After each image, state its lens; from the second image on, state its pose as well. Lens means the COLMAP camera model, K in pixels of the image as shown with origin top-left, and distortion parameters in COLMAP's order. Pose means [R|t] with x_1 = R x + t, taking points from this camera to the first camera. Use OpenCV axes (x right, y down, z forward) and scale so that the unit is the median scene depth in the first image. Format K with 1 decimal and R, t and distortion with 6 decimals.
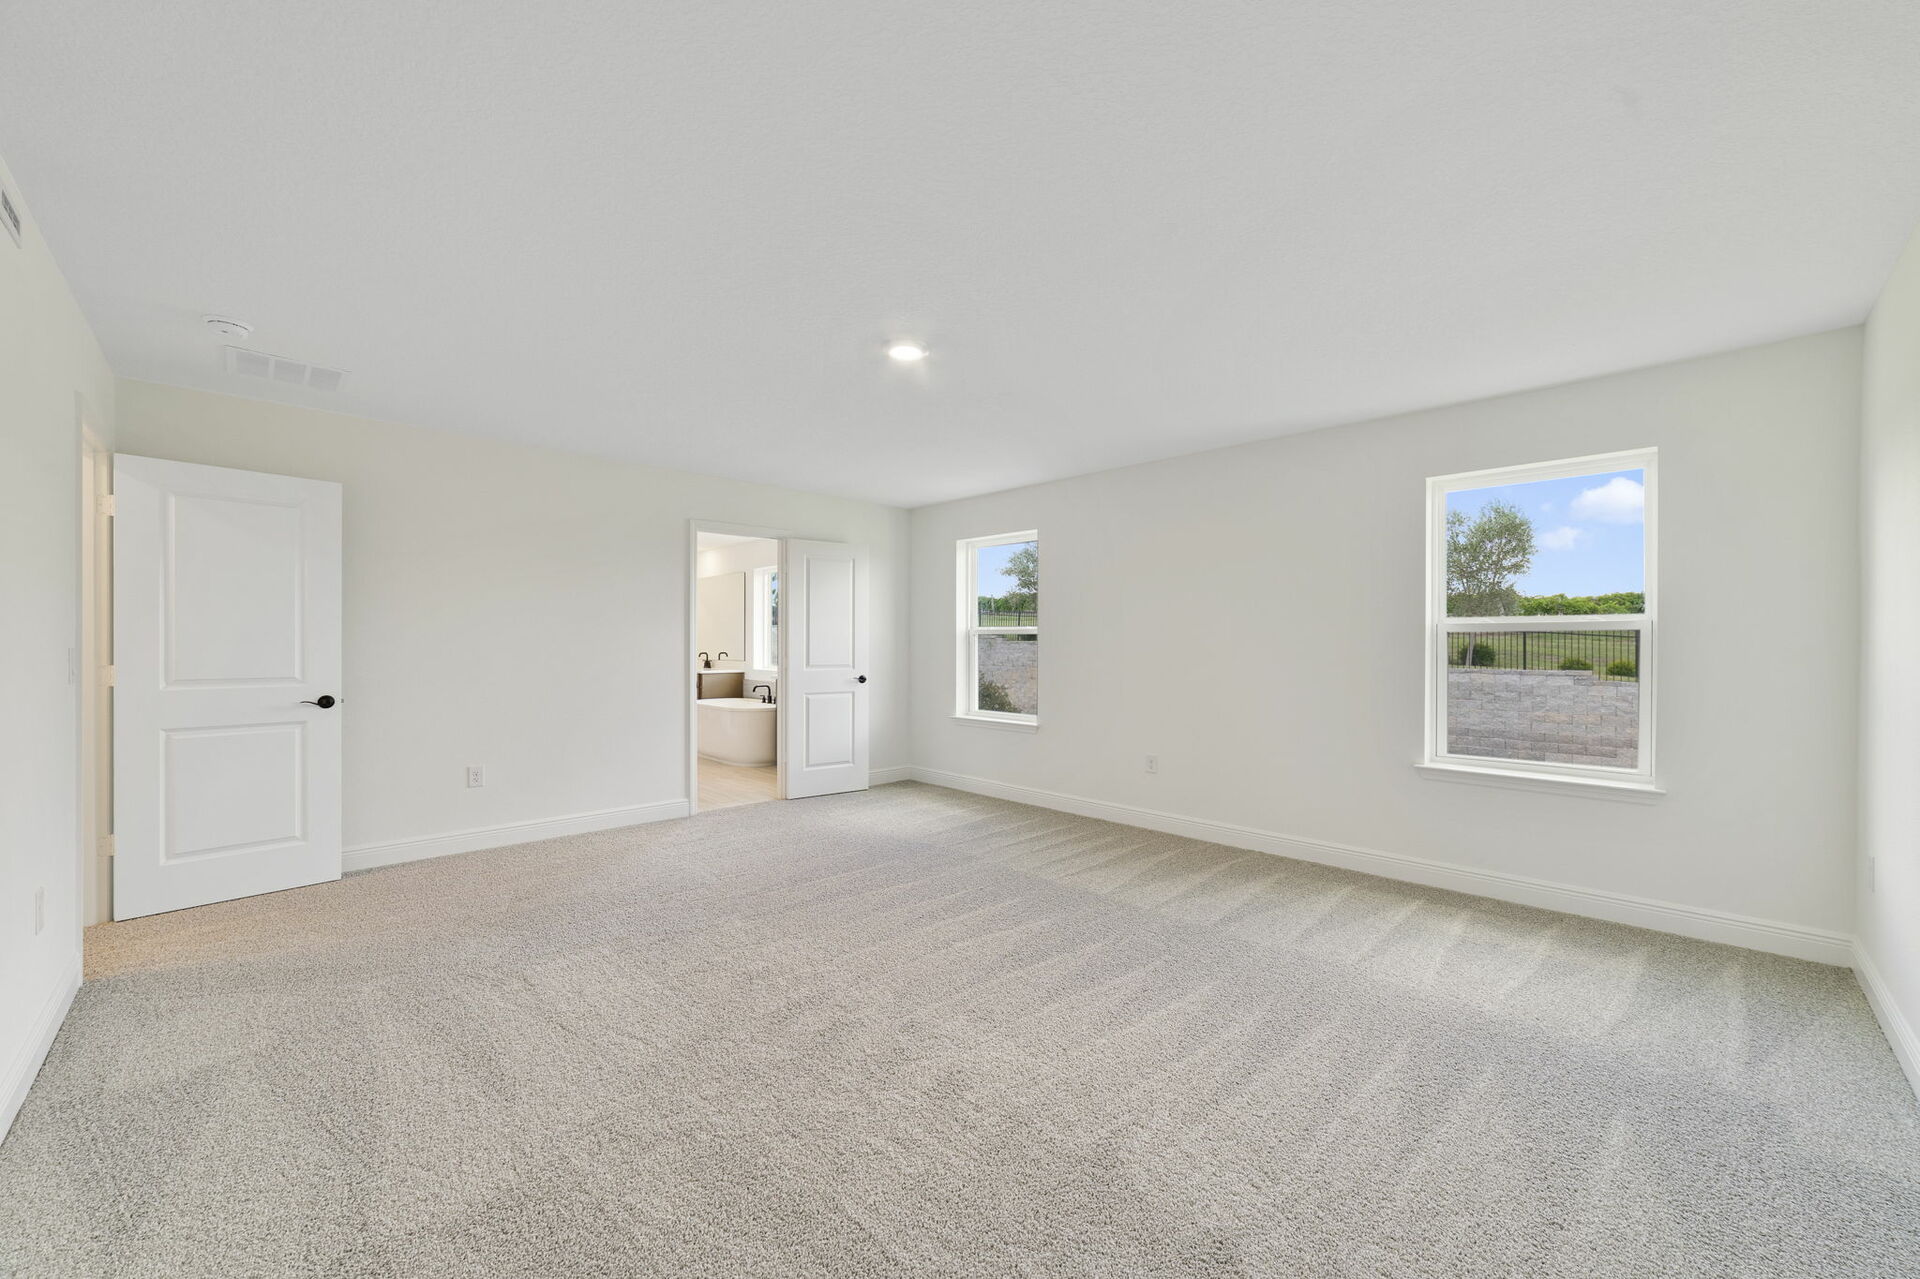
lens RADIAL K [[729.9, 0, 960.9], [0, 729.9, 650.5], [0, 0, 1]] dist [0.023052, 0.000113]
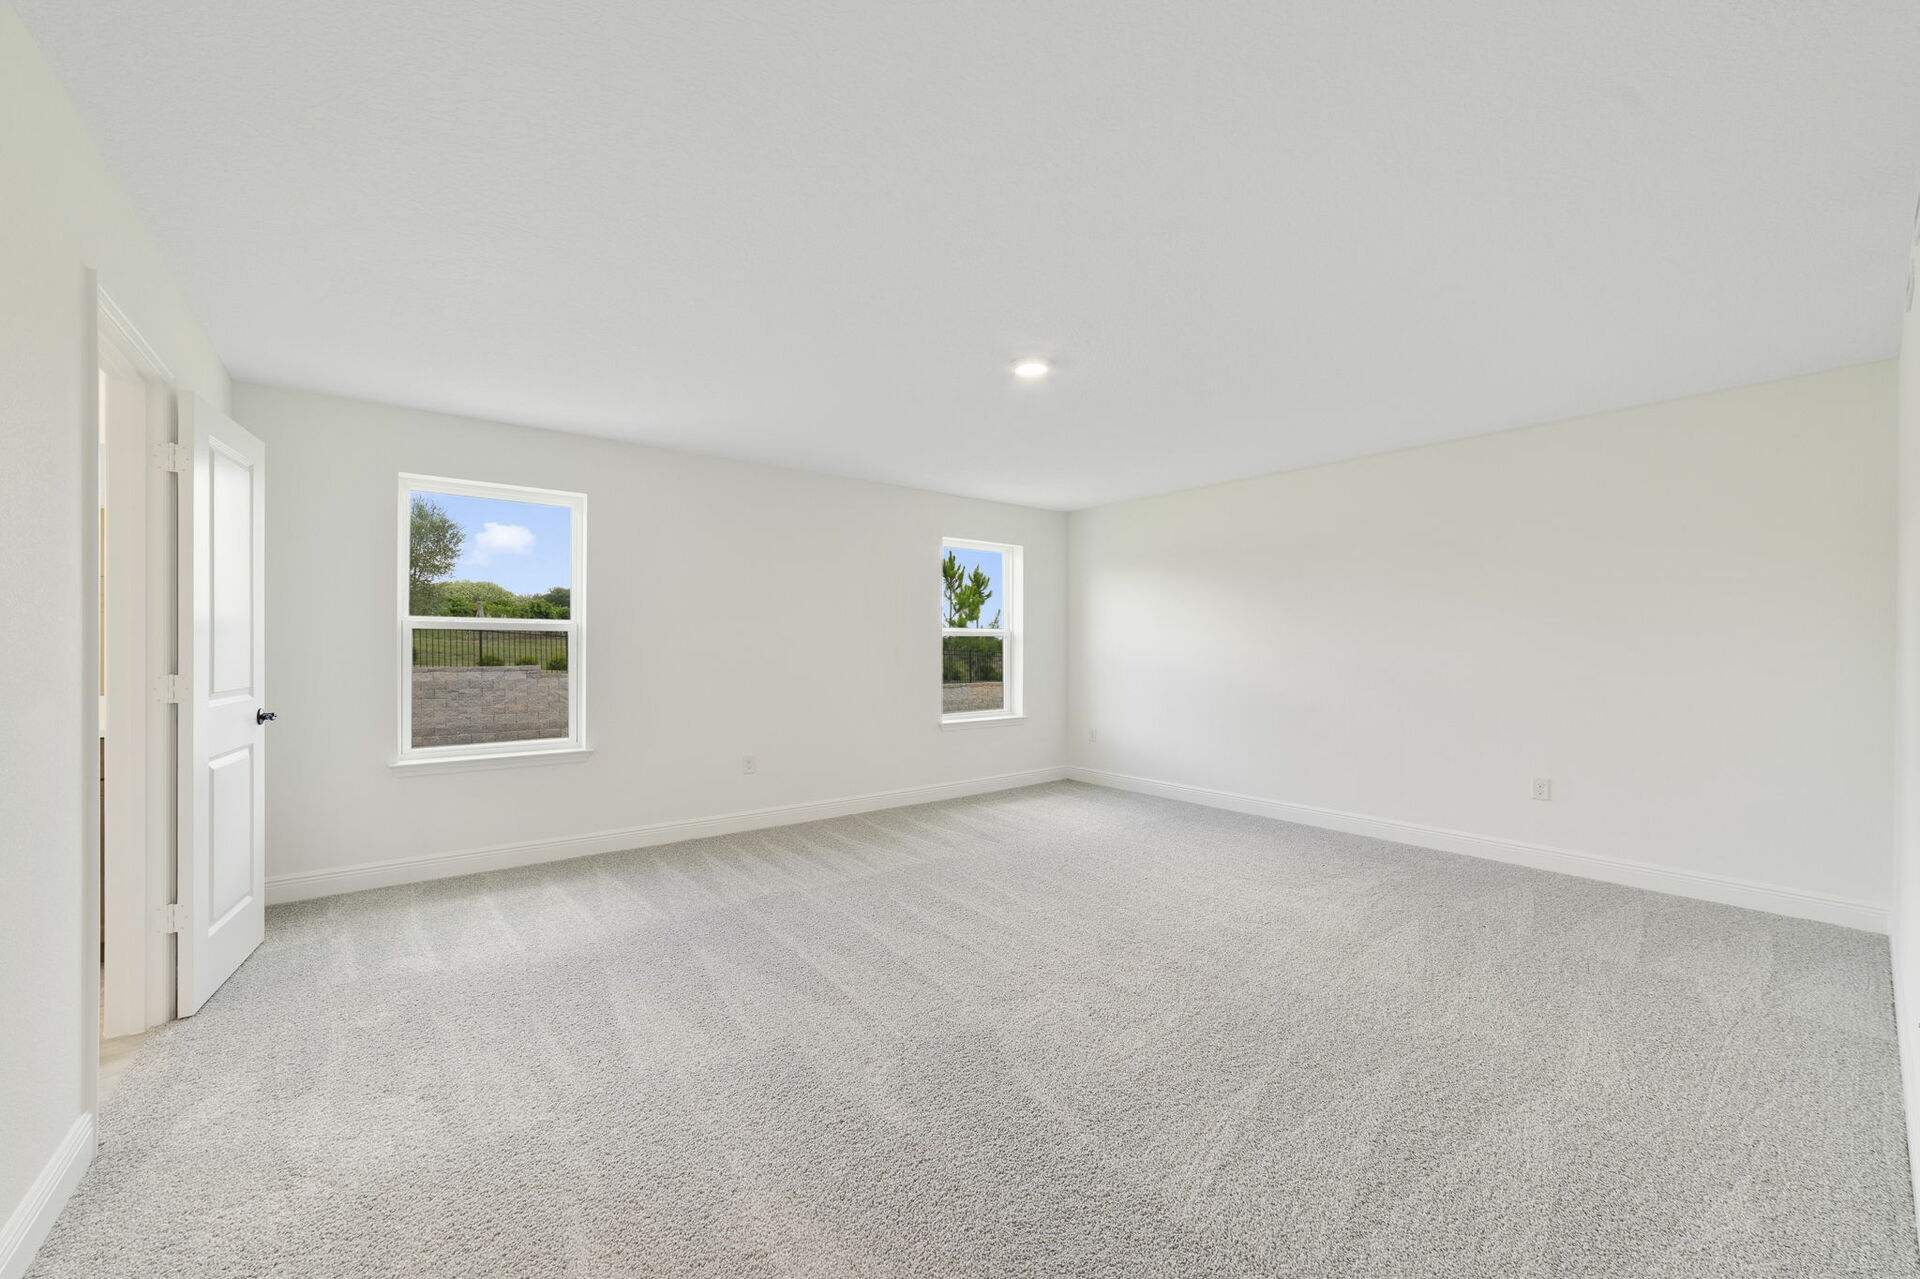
lens RADIAL K [[729.9, 0, 960.9], [0, 729.9, 650.5], [0, 0, 1]] dist [0.023052, 0.000113]
pose [[0.125915, -0.008145, 0.992008, -0.215137], [0.004963, 0.999959, 0.007581, -0.002187], [-0.992029, 0.003969, 0.125950, 0.182563]]
